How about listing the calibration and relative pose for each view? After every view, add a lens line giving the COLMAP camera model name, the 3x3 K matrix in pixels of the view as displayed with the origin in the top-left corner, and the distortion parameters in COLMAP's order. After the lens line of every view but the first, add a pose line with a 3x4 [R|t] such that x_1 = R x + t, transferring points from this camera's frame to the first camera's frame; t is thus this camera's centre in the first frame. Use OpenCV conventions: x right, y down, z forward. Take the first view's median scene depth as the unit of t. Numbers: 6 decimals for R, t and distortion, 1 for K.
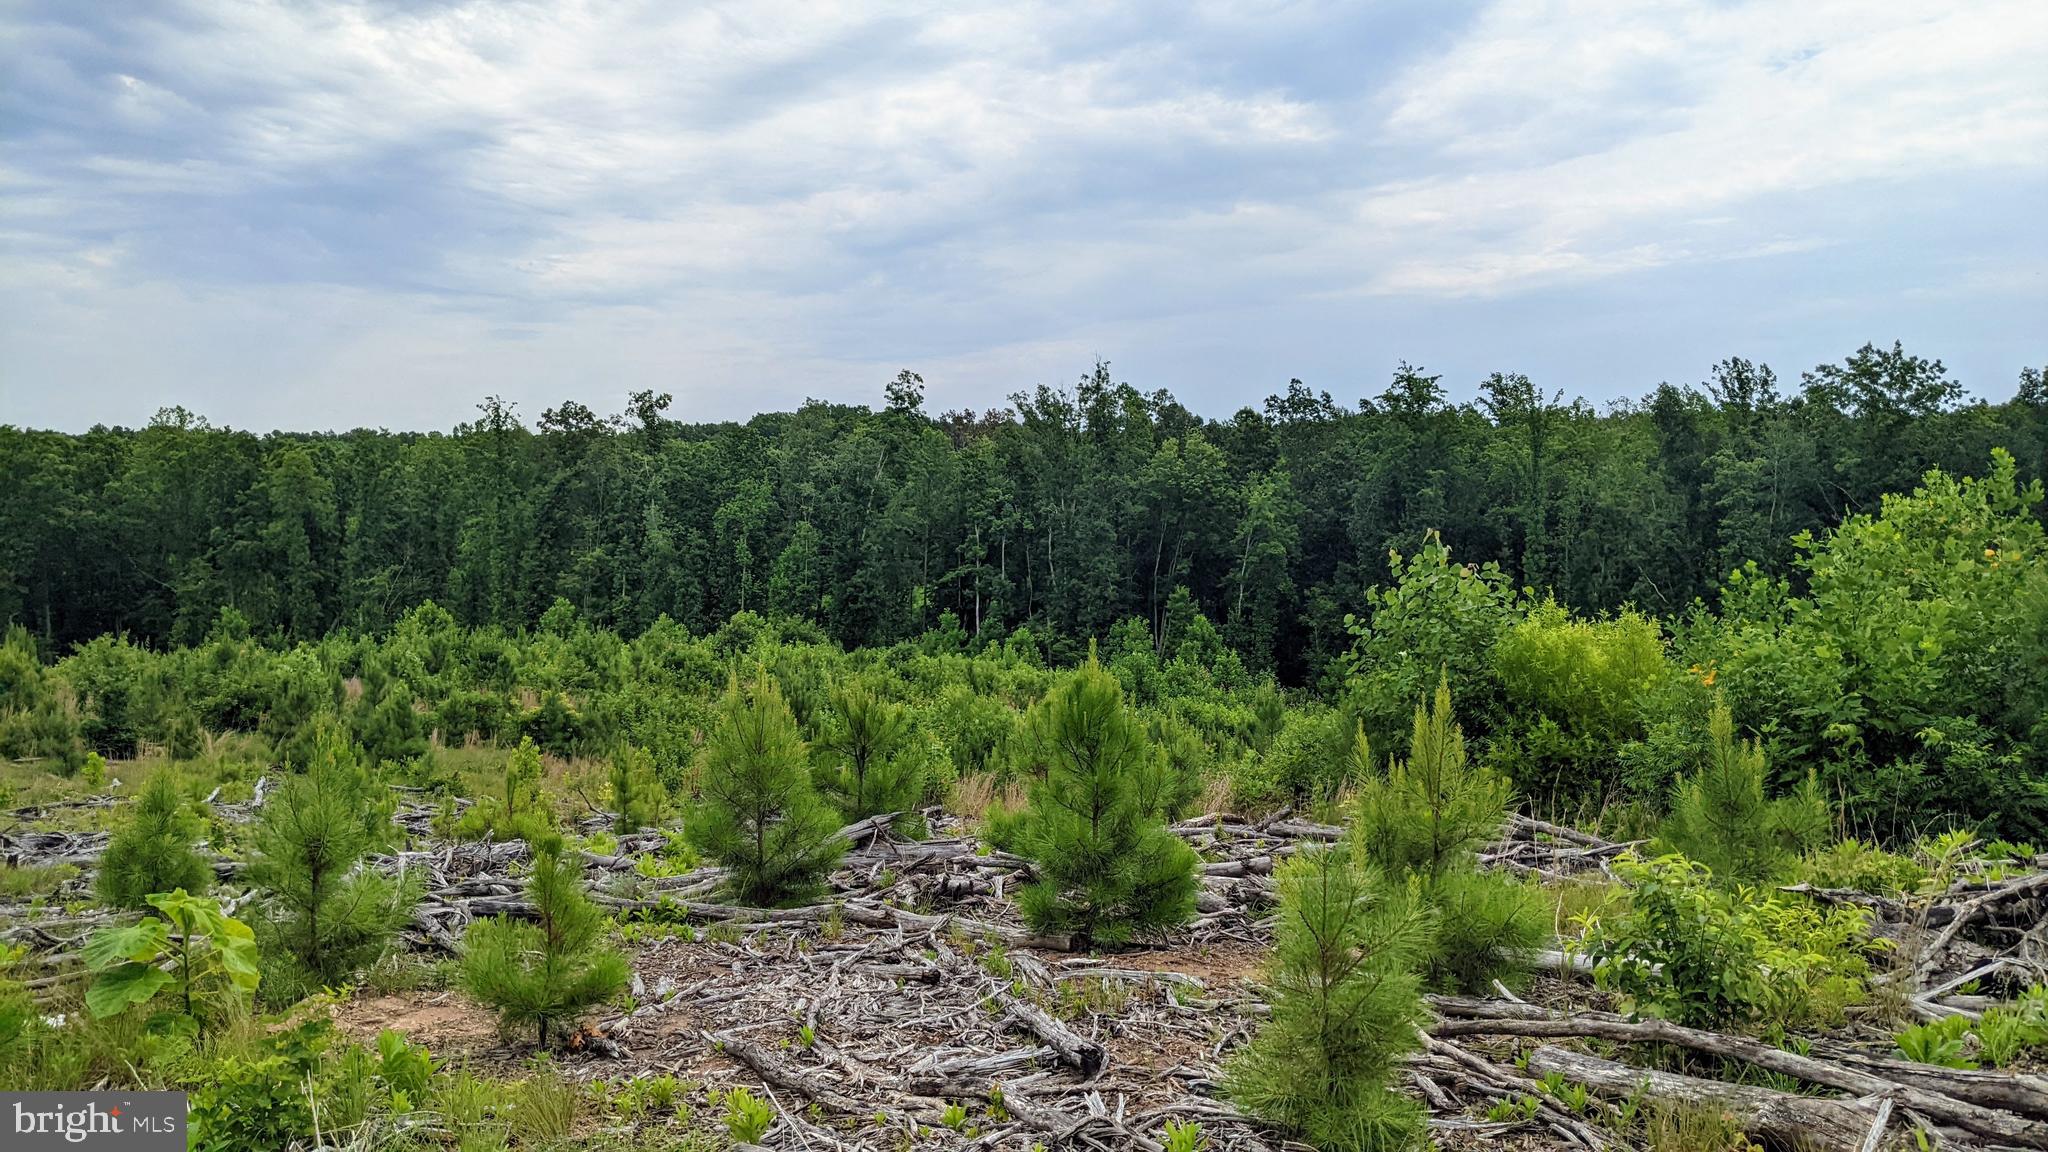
lens RADIAL K [[1556.2, 0, 1017.3], [0, 1556.2, 578.4], [0, 0, 1]] dist [-0.011989, -0.019935]
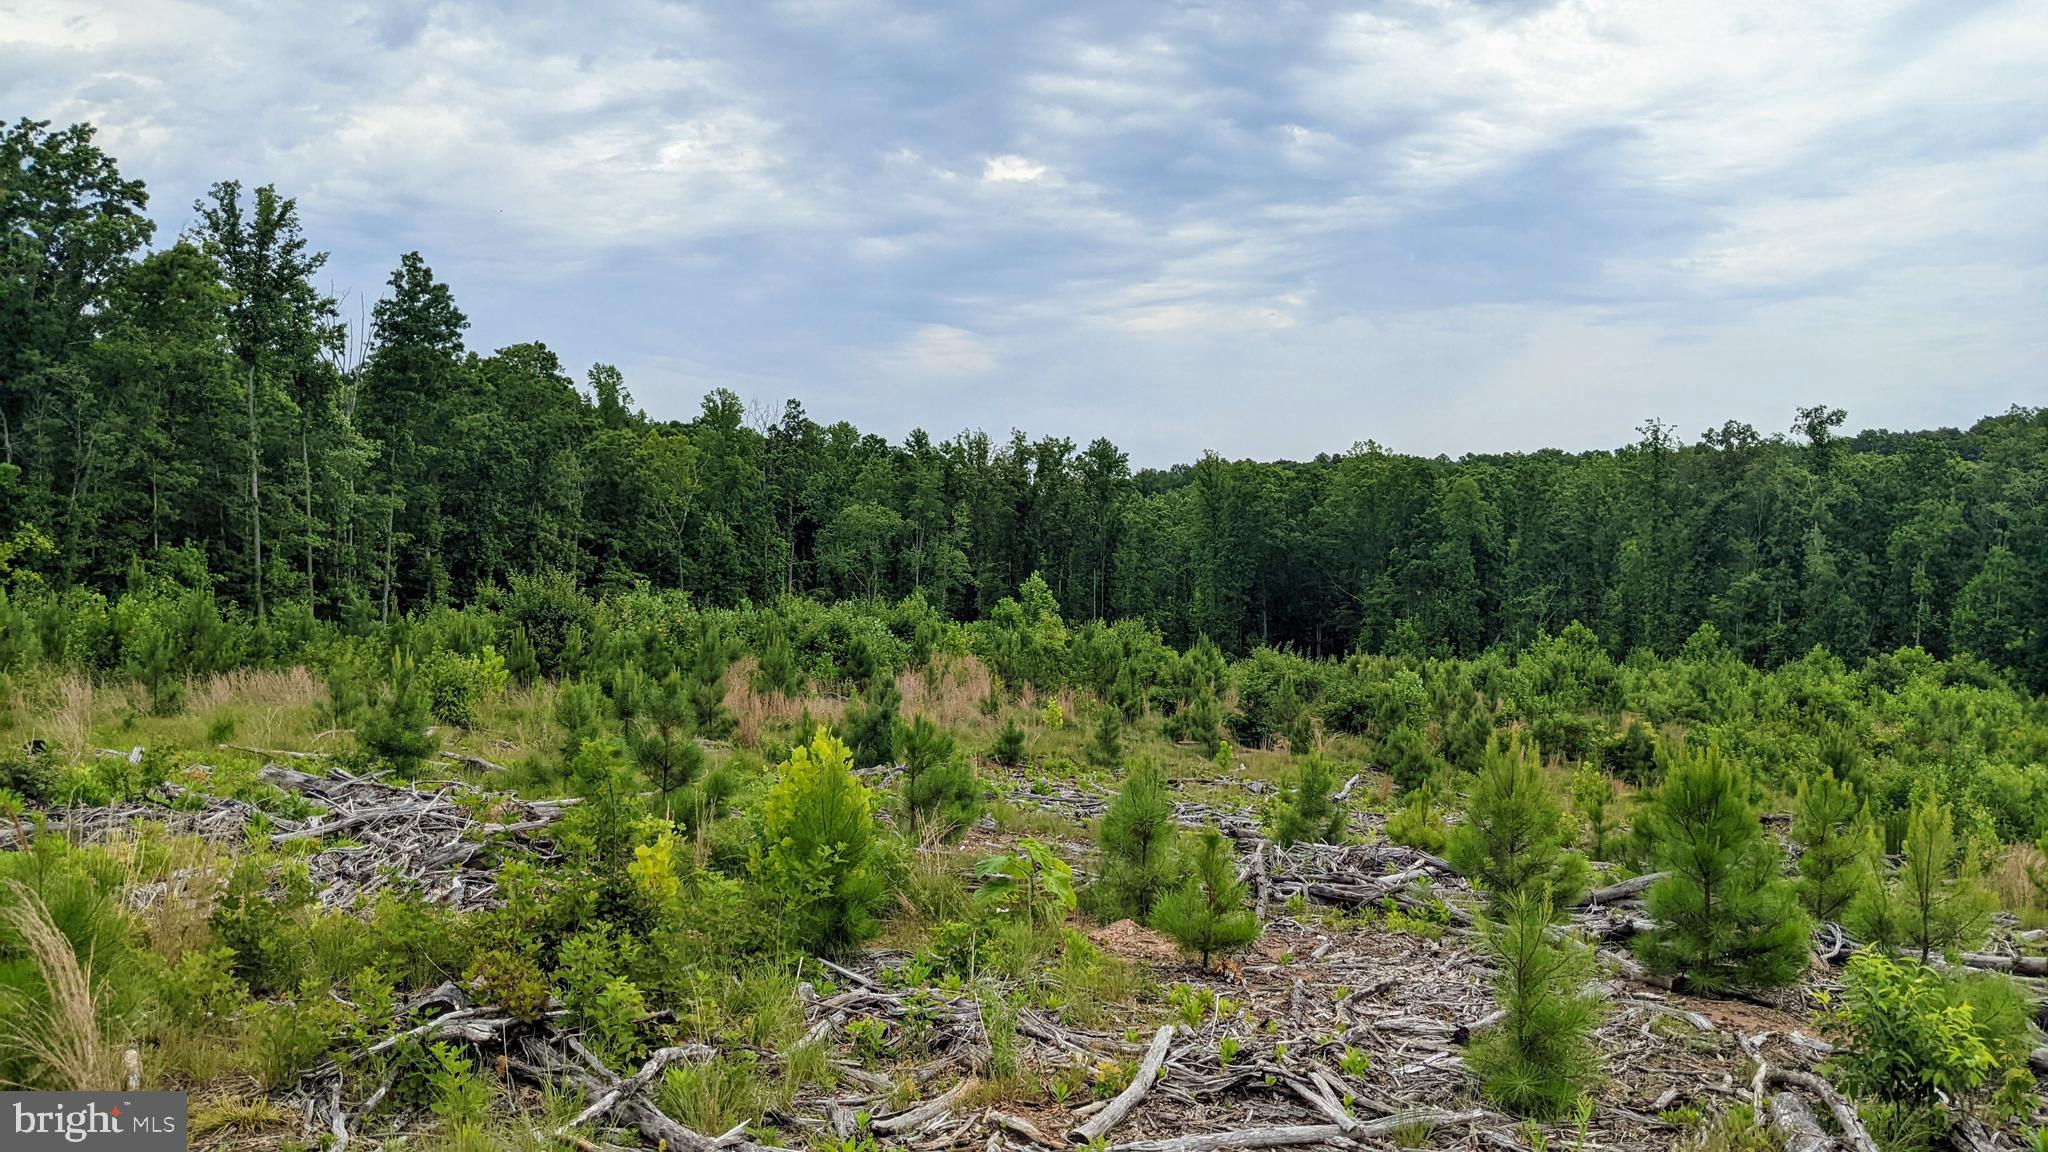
lens RADIAL K [[1556.2, 0, 1024.5], [0, 1556.2, 575.1], [0, 0, 1]] dist [-0.011989, -0.019935]
pose [[0.745715, 0.019034, -0.665993, 0.031011], [-0.026915, 0.999636, -0.001568, -0.004146], [0.665721, 0.019095, 0.745957, -0.014246]]
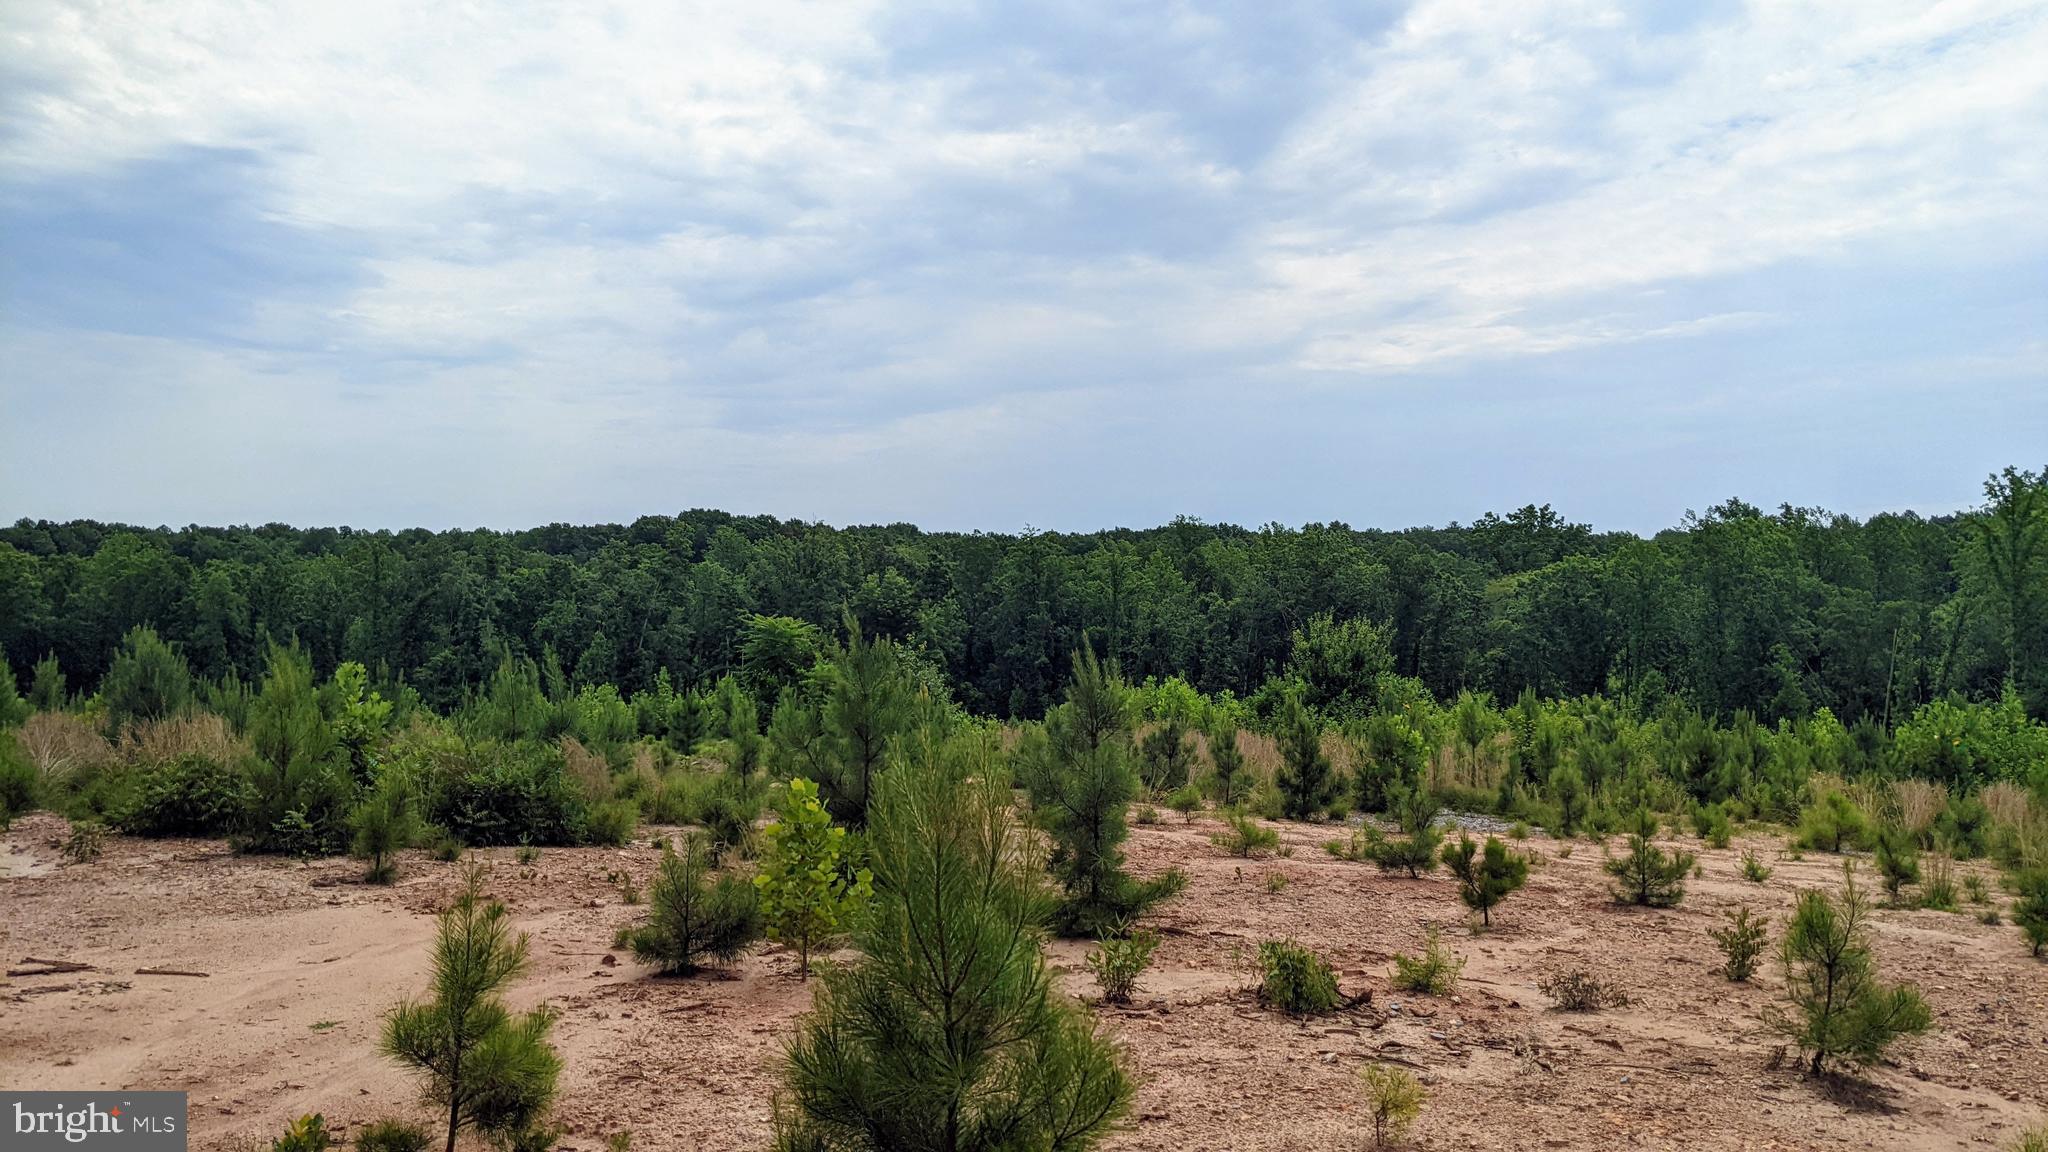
lens RADIAL K [[1556.2, 0, 1038.5], [0, 1556.2, 585.7], [0, 0, 1]] dist [-0.011989, -0.019935]
pose [[0.998255, 0.009406, 0.058303, 0.156229], [-0.006495, 0.998732, -0.049921, -0.010646], [-0.058699, 0.049455, 0.997050, -0.357874]]
